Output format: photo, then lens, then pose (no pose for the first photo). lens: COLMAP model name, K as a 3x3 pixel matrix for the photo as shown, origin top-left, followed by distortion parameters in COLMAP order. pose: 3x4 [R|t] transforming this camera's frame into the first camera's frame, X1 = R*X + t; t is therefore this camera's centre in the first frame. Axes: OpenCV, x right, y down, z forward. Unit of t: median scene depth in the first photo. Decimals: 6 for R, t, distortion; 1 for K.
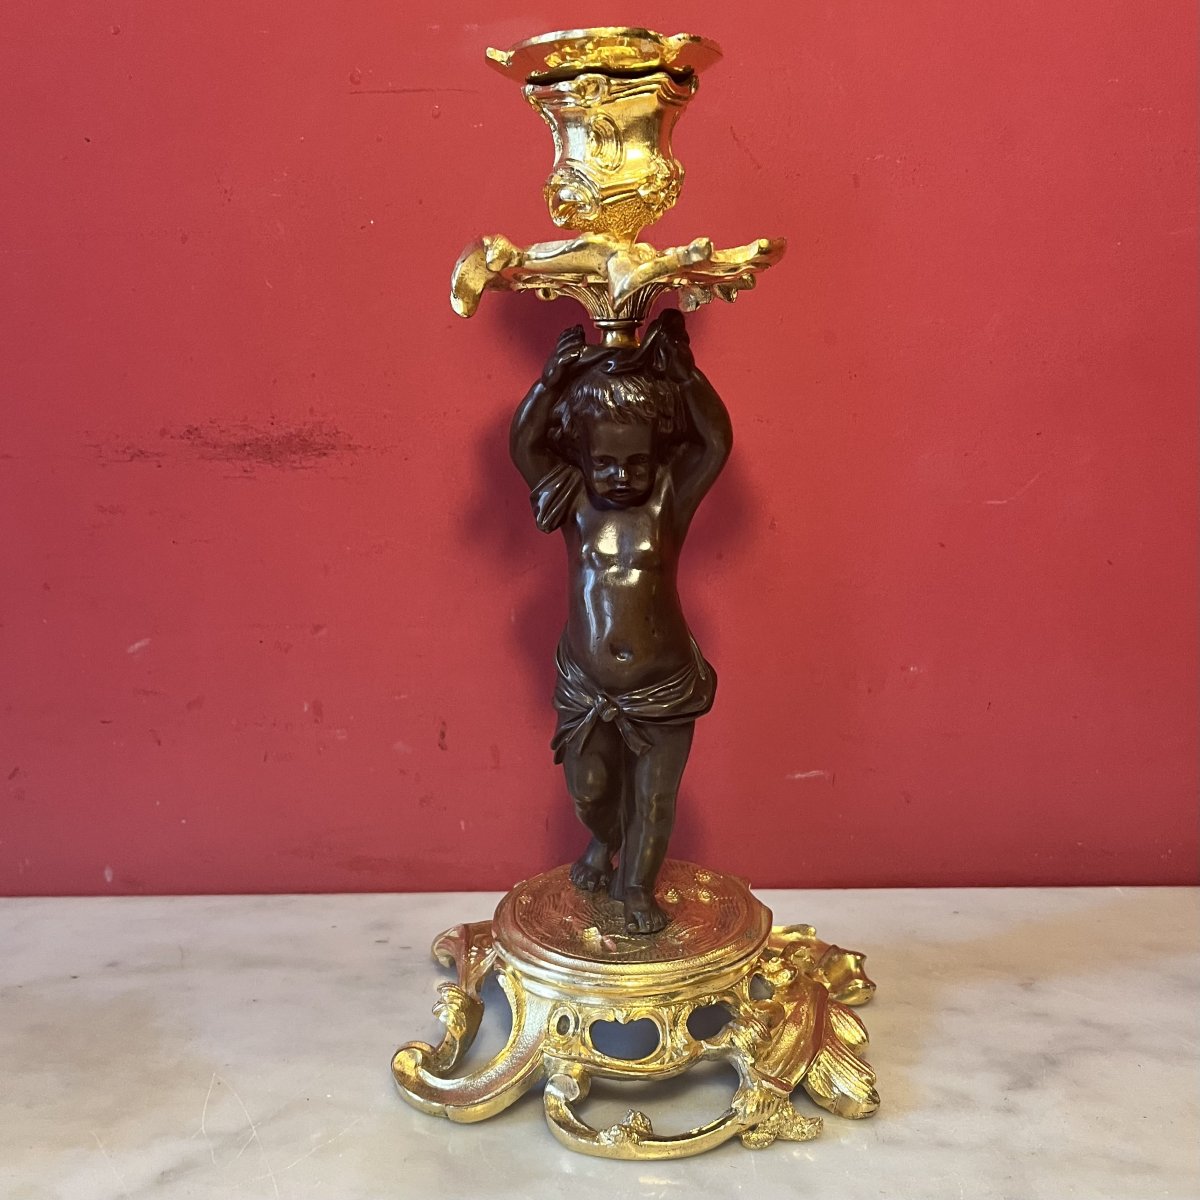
lens RADIAL K [[1493.6, 0, 529.0], [0, 1493.6, 600.6], [0, 0, 1]] dist [0.033098, 0.011770]
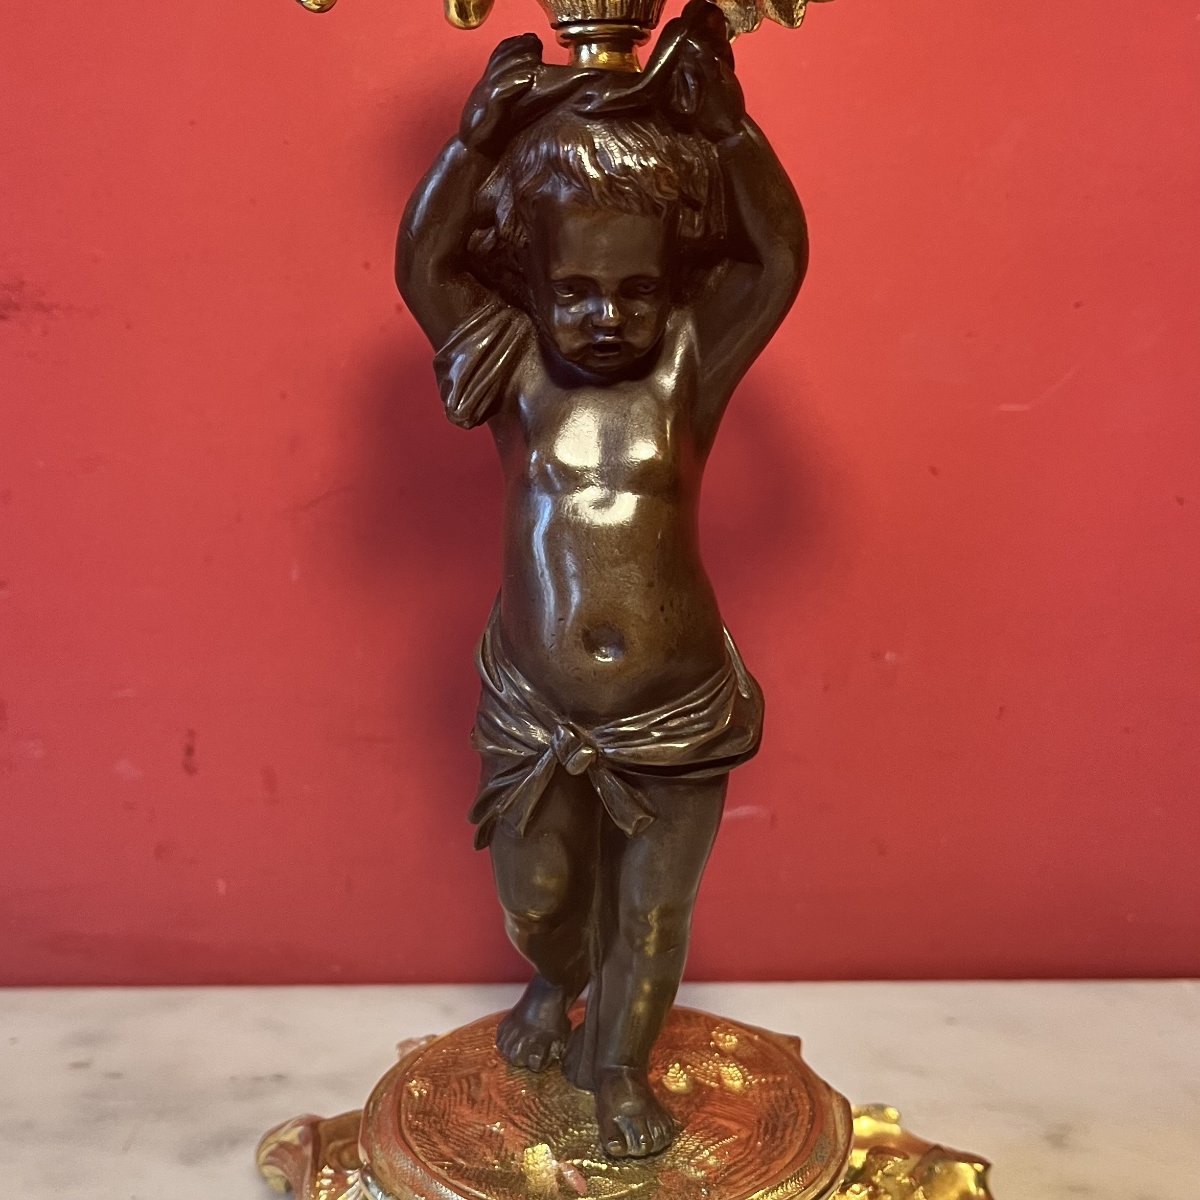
lens RADIAL K [[1493.6, 0, 529.0], [0, 1493.6, 600.6], [0, 0, 1]] dist [0.033098, 0.011770]
pose [[0.996385, 0.006569, 0.084703, -0.010688], [-0.005282, 0.999867, -0.015411, 0.026188], [-0.084793, 0.014908, 0.996287, 0.458474]]
